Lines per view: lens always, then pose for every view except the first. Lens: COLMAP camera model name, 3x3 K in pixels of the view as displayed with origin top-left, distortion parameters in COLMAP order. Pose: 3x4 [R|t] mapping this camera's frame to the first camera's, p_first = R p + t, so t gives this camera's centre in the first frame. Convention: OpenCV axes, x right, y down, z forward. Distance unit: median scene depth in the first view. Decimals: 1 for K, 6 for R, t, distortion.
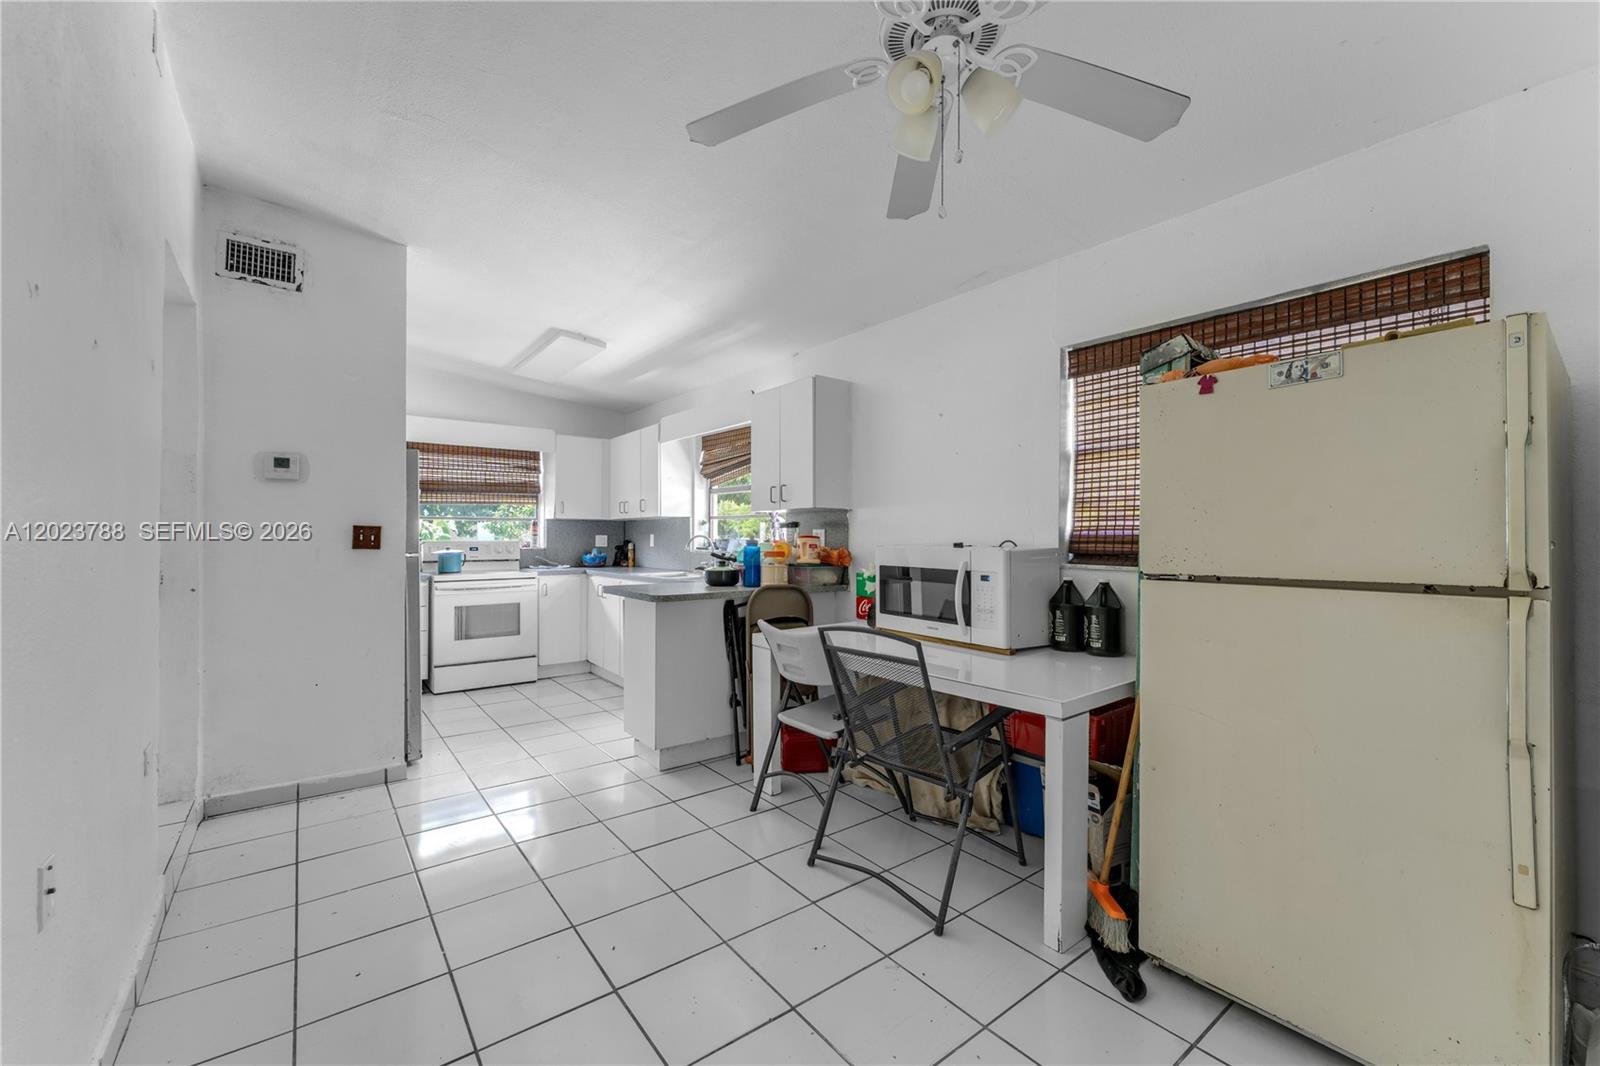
lens RADIAL K [[653.1, 0, 802.7], [0, 653.1, 534.0], [0, 0, 1]] dist [-0.003246, -0.000125]
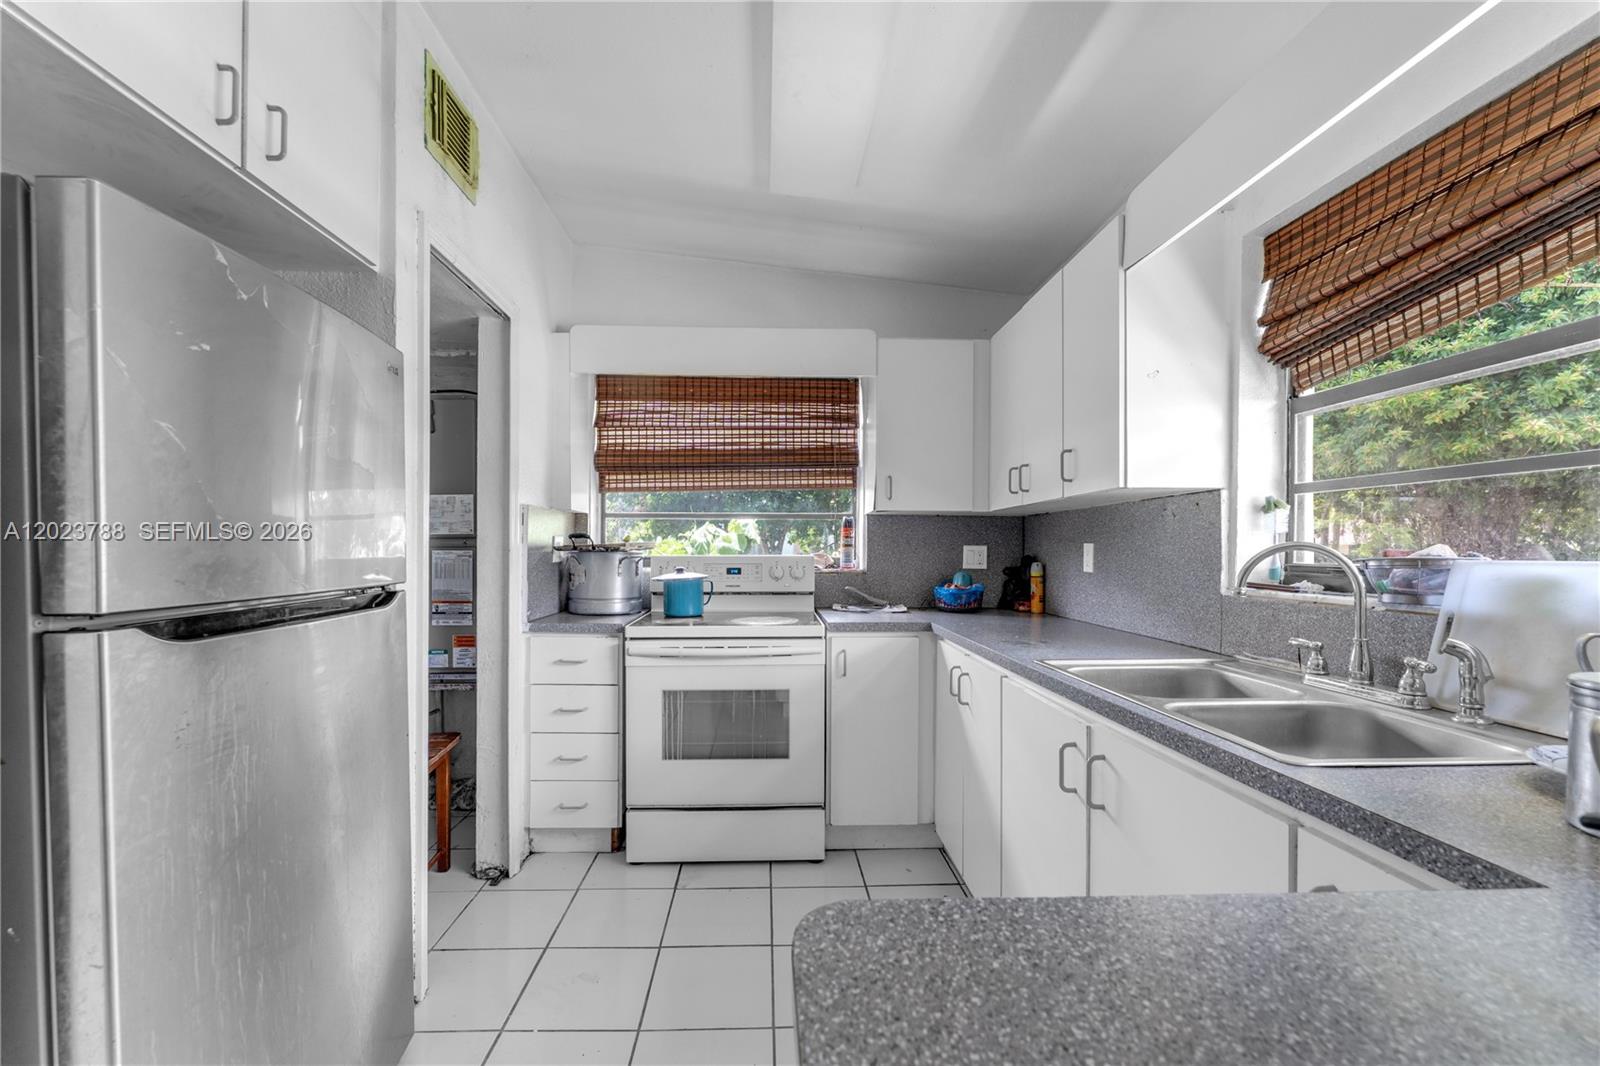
lens RADIAL K [[653.1, 0, 787.2], [0, 653.1, 554.7], [0, 0, 1]] dist [-0.003246, -0.000125]
pose [[0.808005, 0.005406, -0.589150, -0.151452], [0.002005, 0.999927, 0.011926, 0.002956], [0.589172, -0.010817, 0.807935, 0.591463]]
